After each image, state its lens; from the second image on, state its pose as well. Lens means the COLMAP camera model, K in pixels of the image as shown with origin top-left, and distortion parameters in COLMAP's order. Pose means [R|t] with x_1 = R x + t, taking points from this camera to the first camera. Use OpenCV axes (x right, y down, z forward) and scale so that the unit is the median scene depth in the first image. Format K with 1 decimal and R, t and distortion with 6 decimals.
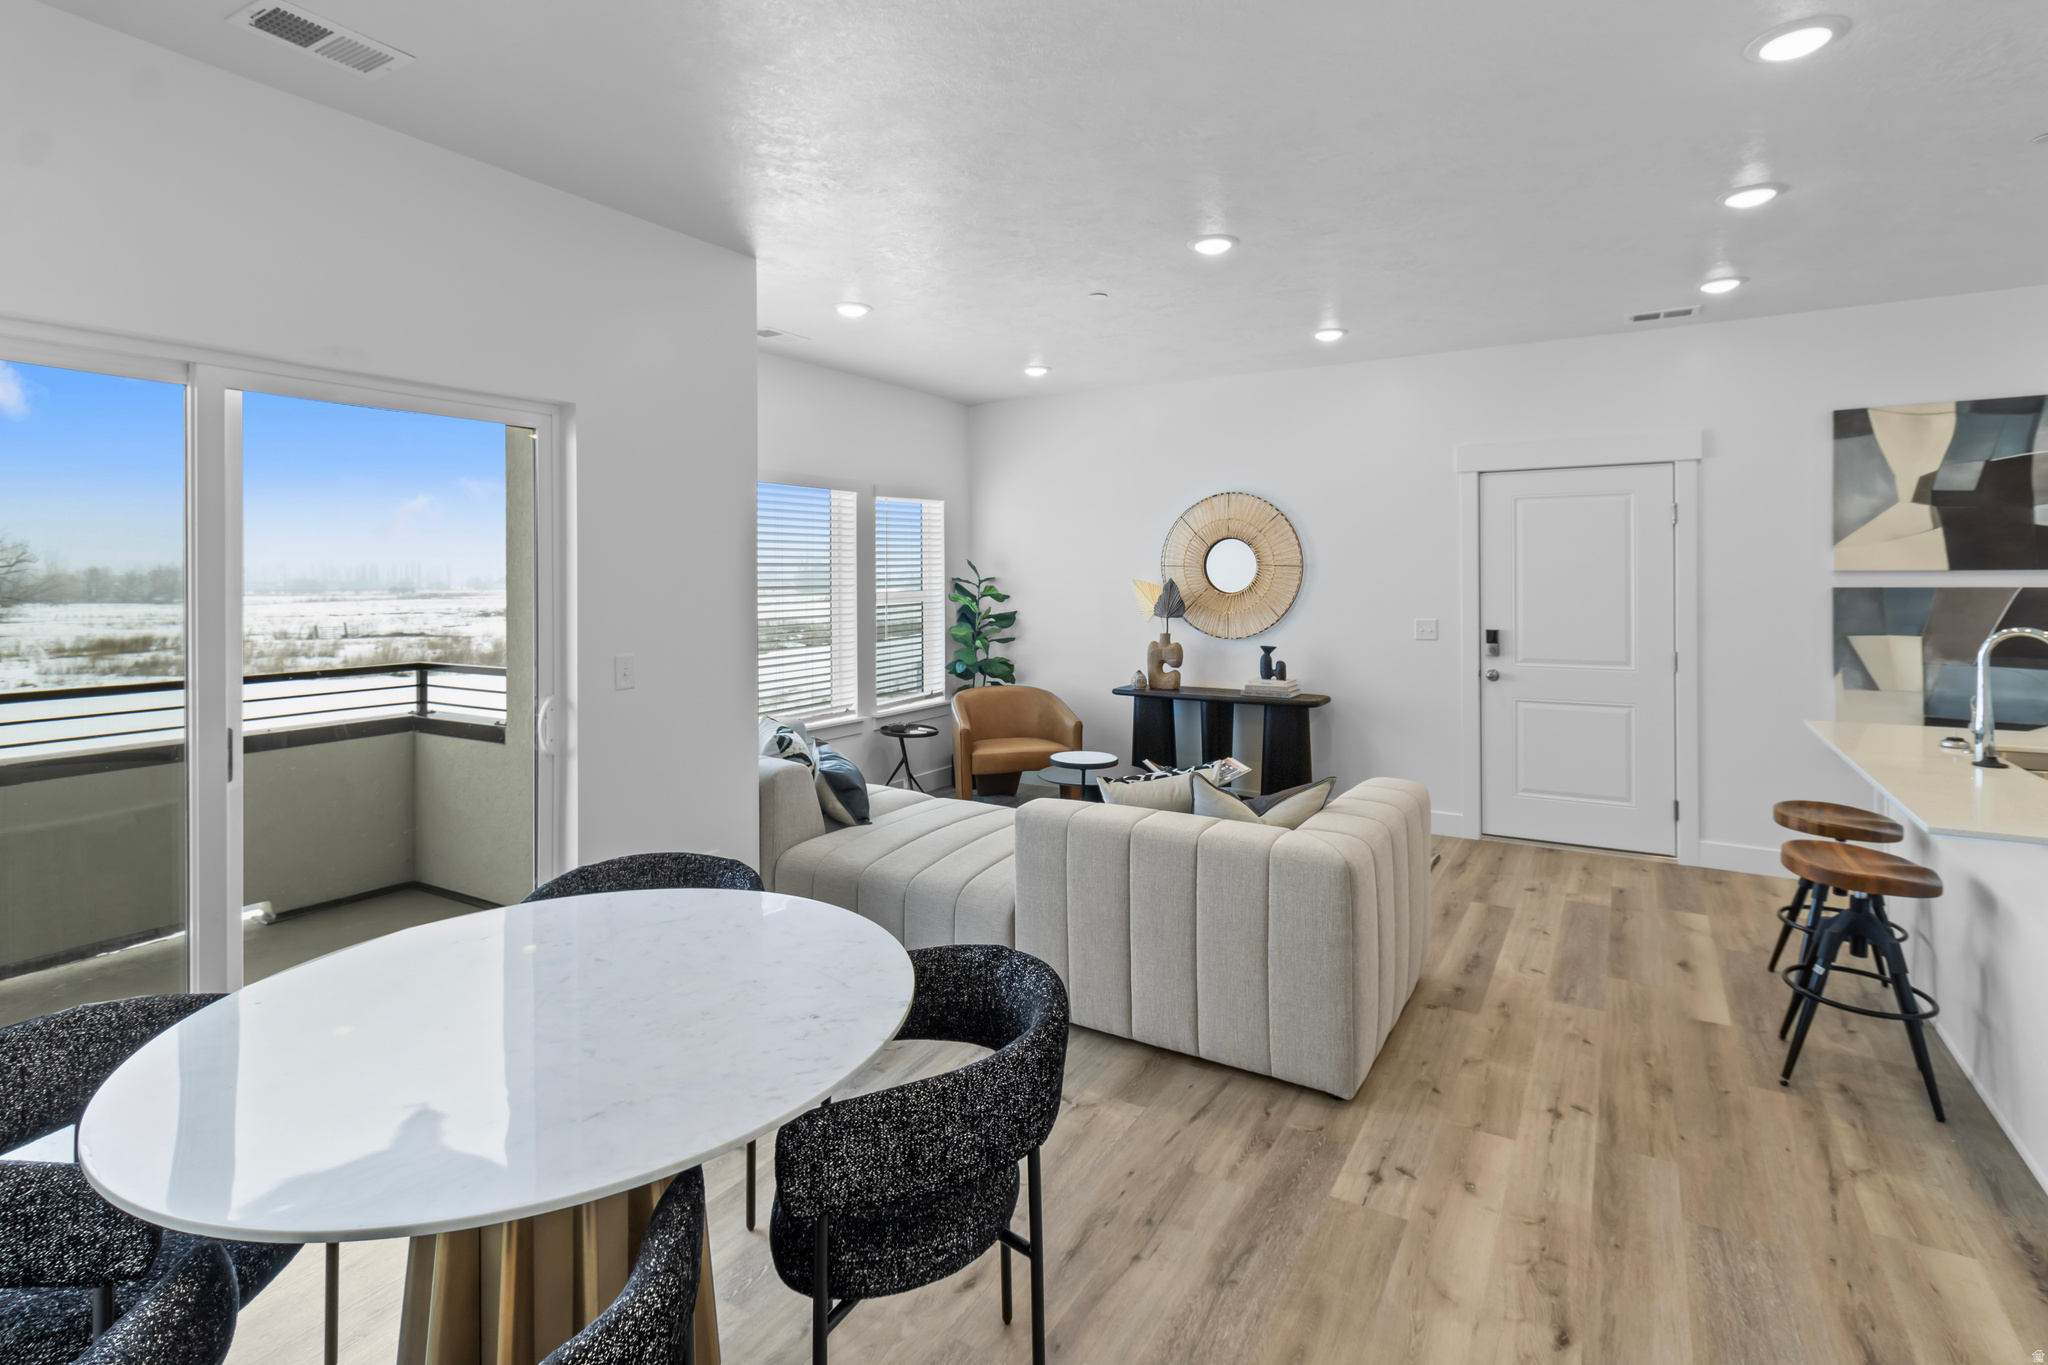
lens RADIAL K [[946.2, 0, 1059.5], [0, 946.2, 588.4], [0, 0, 1]] dist [0.002840, 0.000979]
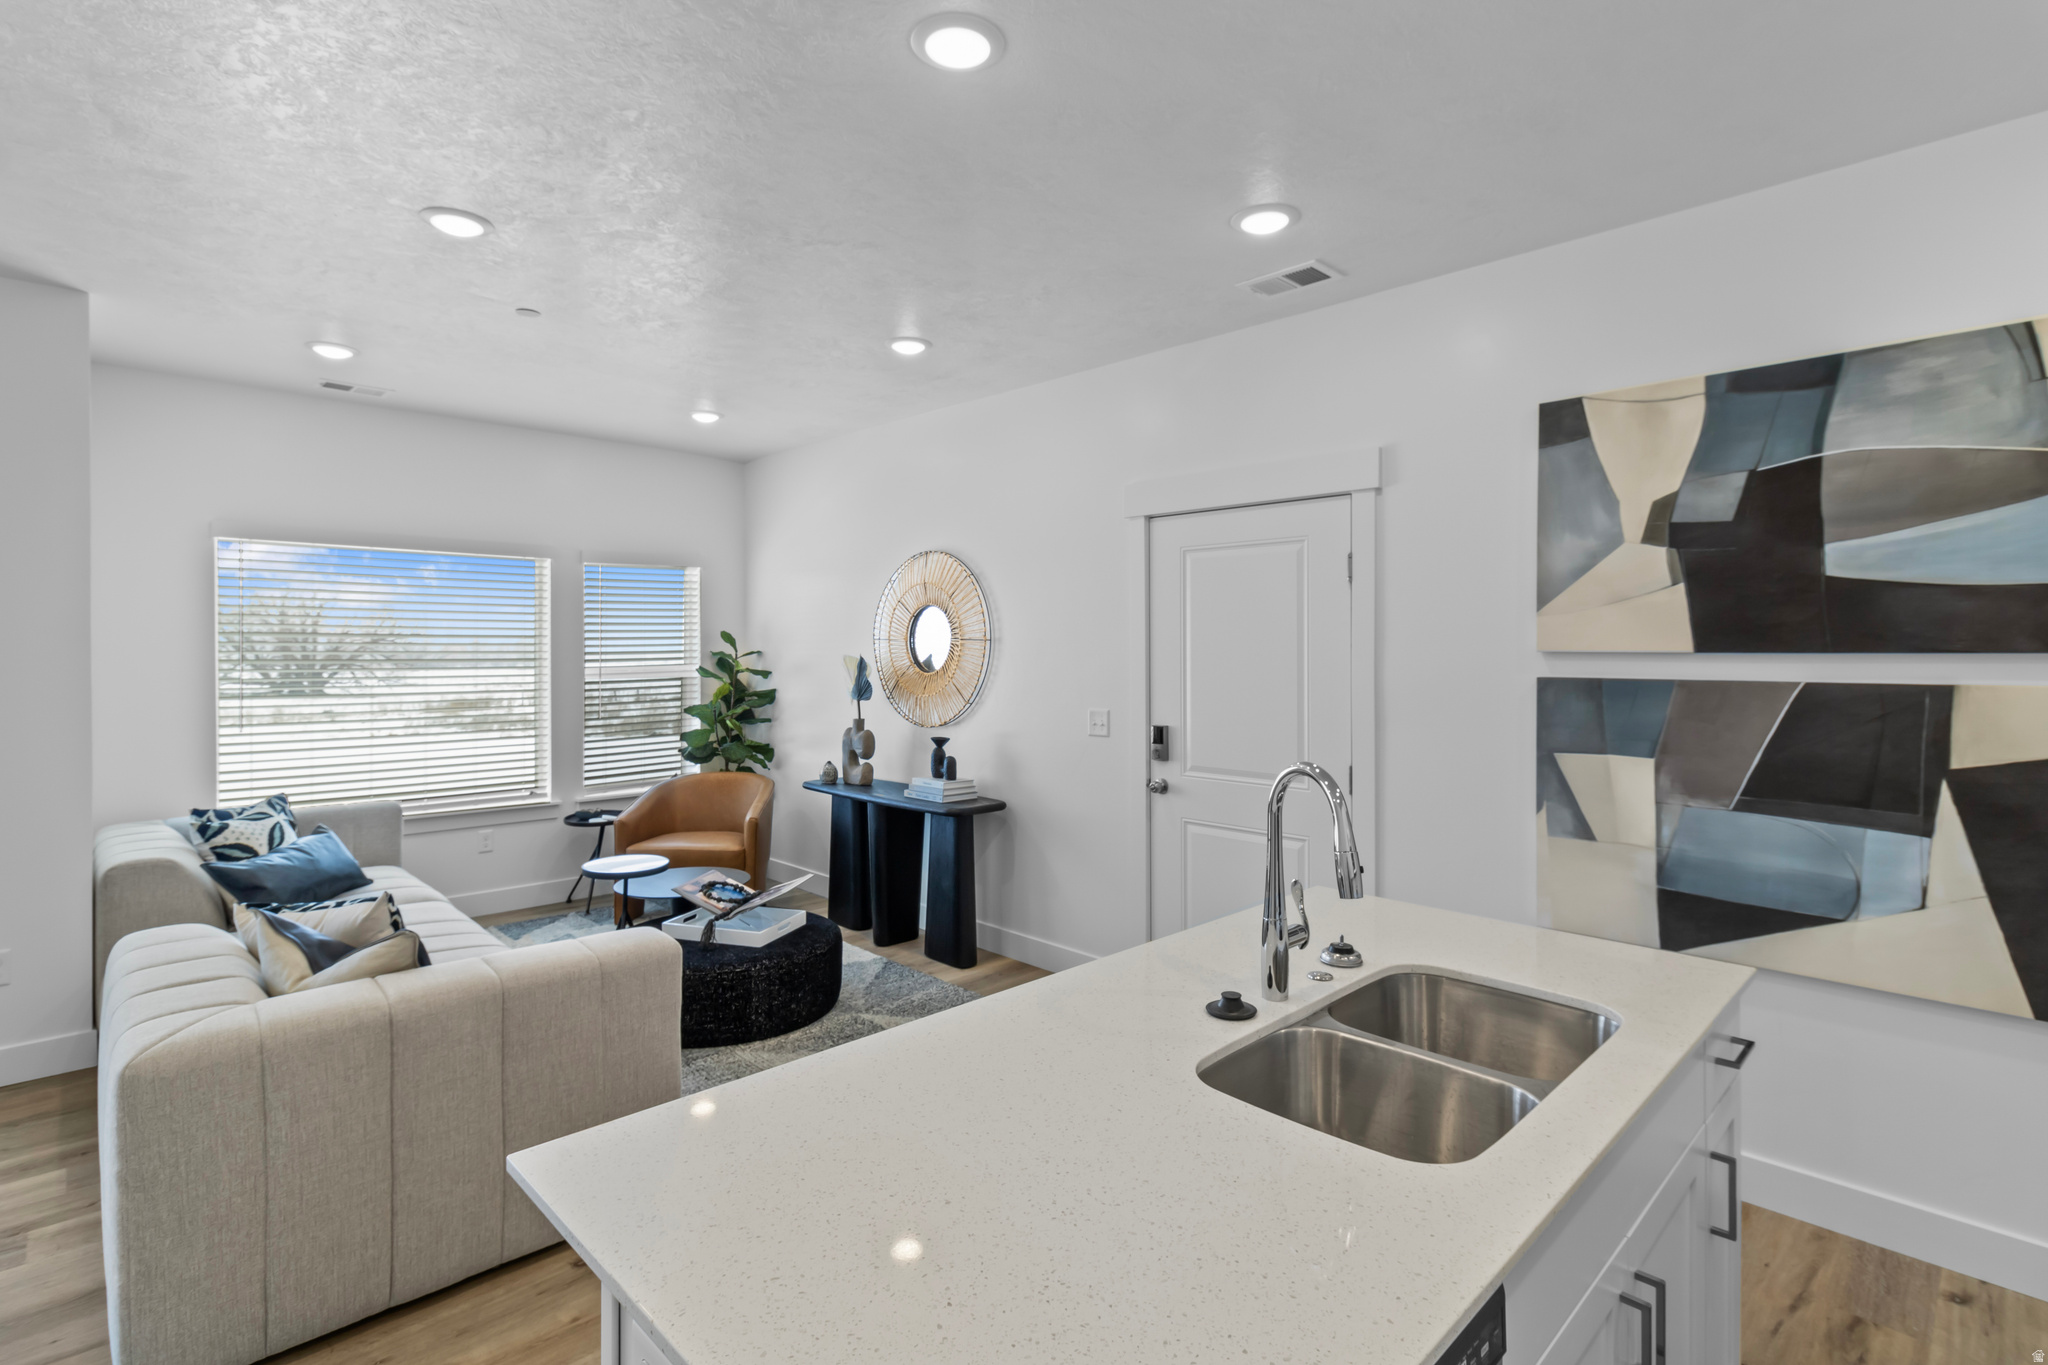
lens RADIAL K [[965.8, 0, 1022.3], [0, 965.8, 665.8], [0, 0, 1]] dist [0.002006, 0.000708]
pose [[0.964944, 0.006324, -0.262379, 0.652267], [-0.002452, 0.999883, 0.015083, -0.018178], [0.262443, -0.013911, 0.964847, 0.270559]]
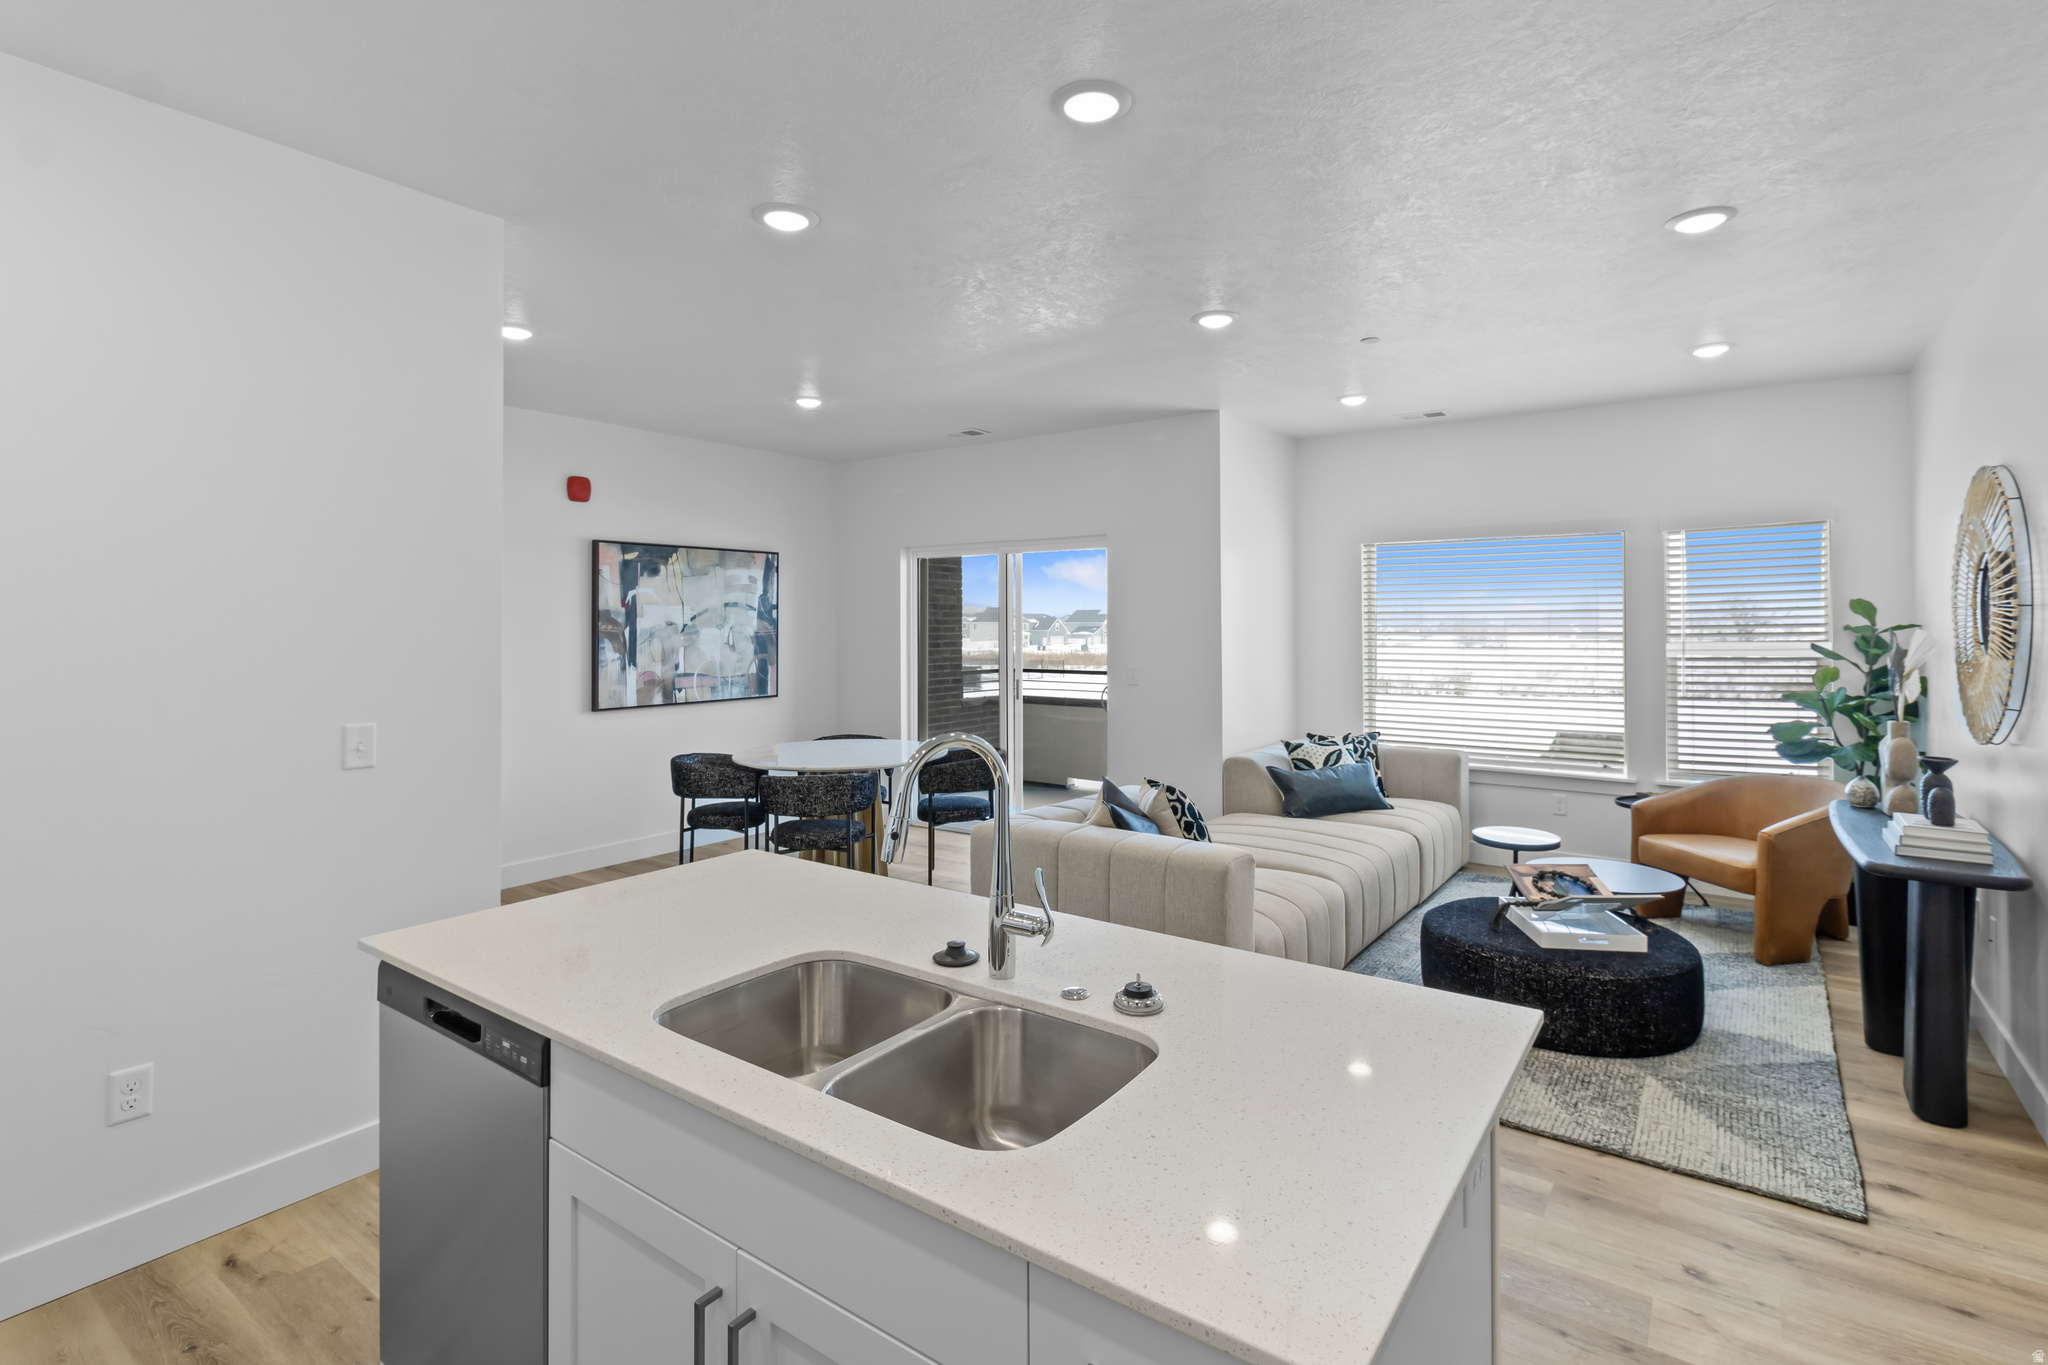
lens RADIAL K [[965.8, 0, 1064.7], [0, 965.8, 618.7], [0, 0, 1]] dist [0.002006, 0.000708]
pose [[-0.072225, -0.004287, -0.997379, 1.024229], [0.001713, 0.999989, -0.004422, -0.021013], [0.997387, -0.002027, -0.072217, 0.703543]]
